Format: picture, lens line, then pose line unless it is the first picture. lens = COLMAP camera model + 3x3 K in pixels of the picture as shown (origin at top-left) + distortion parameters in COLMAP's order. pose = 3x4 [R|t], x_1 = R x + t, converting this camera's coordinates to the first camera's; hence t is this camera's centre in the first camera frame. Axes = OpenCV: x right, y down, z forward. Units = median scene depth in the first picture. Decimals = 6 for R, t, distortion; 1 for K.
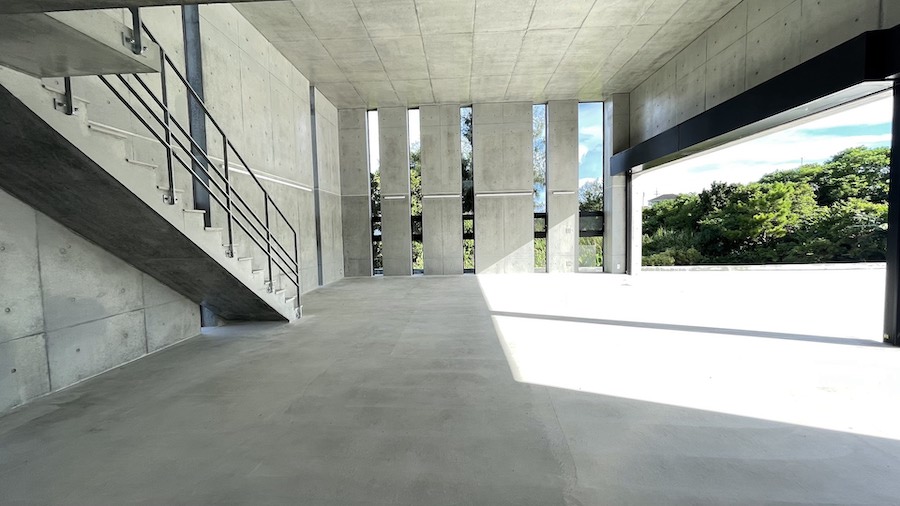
lens RADIAL K [[364.4, 0, 443.6], [0, 364.4, 251.2], [0, 0, 1]] dist [-0.001609, 0.000491]
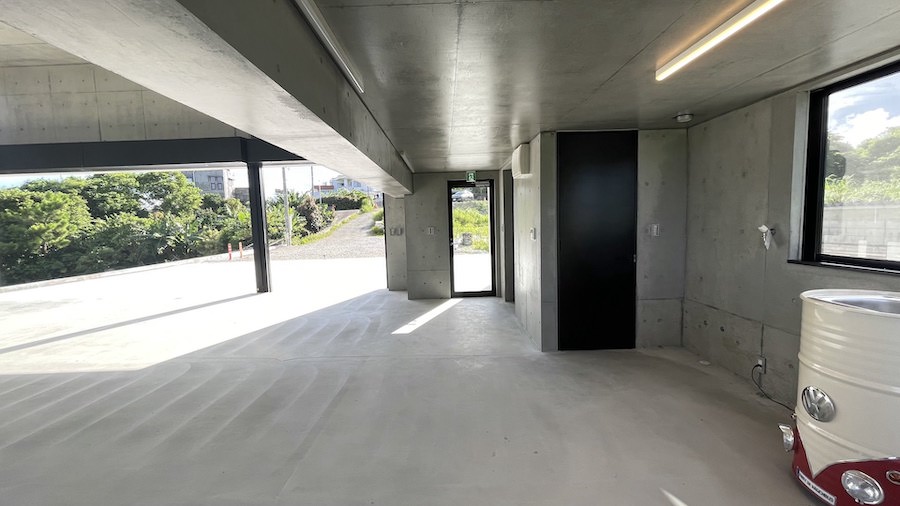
lens RADIAL K [[364.4, 0, 444.6], [0, 364.4, 249.2], [0, 0, 1]] dist [-0.001609, 0.000491]
pose [[-0.044098, -0.054839, 0.997521, -0.304785], [0.087443, 0.994448, 0.058536, -0.005661], [-0.995193, 0.089808, -0.039058, 0.010229]]
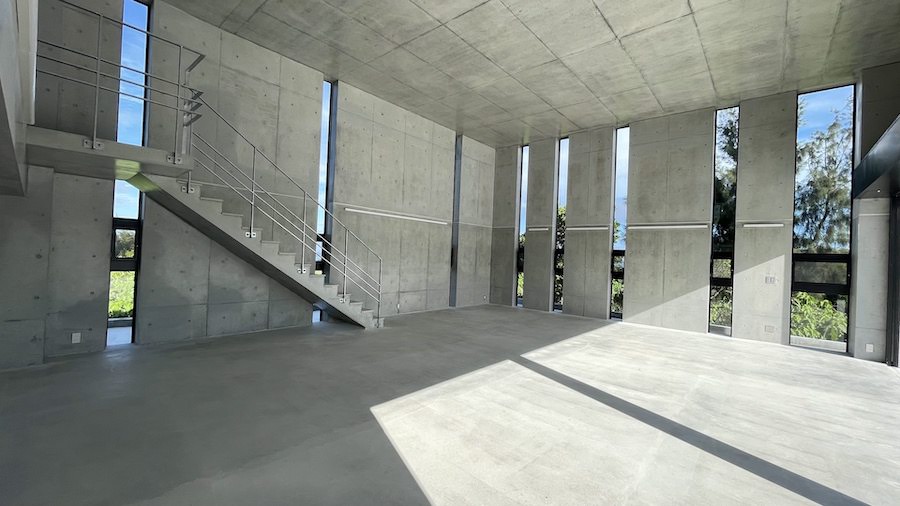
lens RADIAL K [[364.4, 0, 443.6], [0, 364.4, 251.2], [0, 0, 1]] dist [-0.001609, 0.000491]
pose [[0.774408, 0.047473, -0.630903, 0.293376], [-0.093863, 0.994767, -0.040360, -0.025131], [0.625685, 0.090474, 0.774811, 0.081316]]
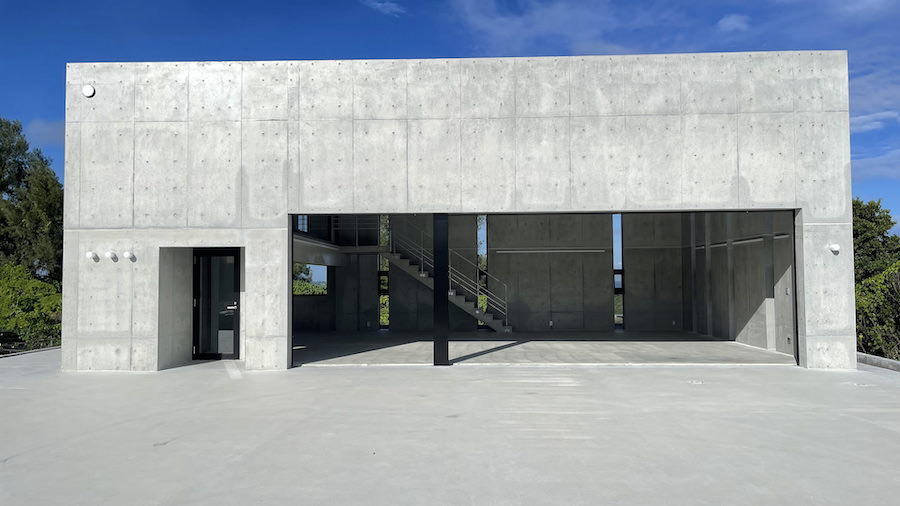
lens RADIAL K [[682.5, 0, 447.5], [0, 682.5, 257.2], [0, 0, 1]] dist [0.064803, -0.076638]
pose [[0.017193, -0.009733, -0.999805, 1.608656], [-0.047774, 0.998803, -0.010544, -0.075407], [0.998710, 0.047946, 0.016708, 0.334769]]
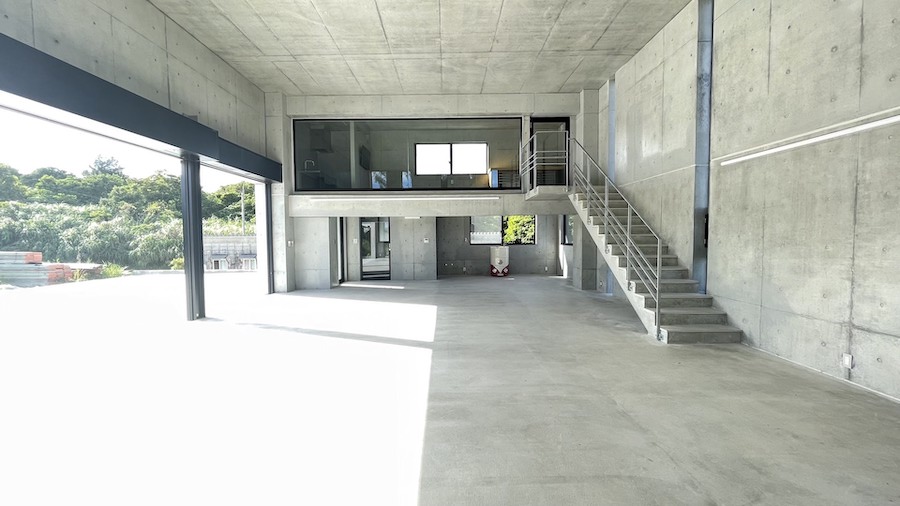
lens RADIAL K [[364.4, 0, 440.6], [0, 364.4, 253.3], [0, 0, 1]] dist [-0.001609, 0.000491]
pose [[-0.998956, 0.033437, -0.031125, 0.068093], [0.030001, 0.994020, 0.104994, -0.063922], [0.034449, 0.103950, -0.993986, 0.960853]]
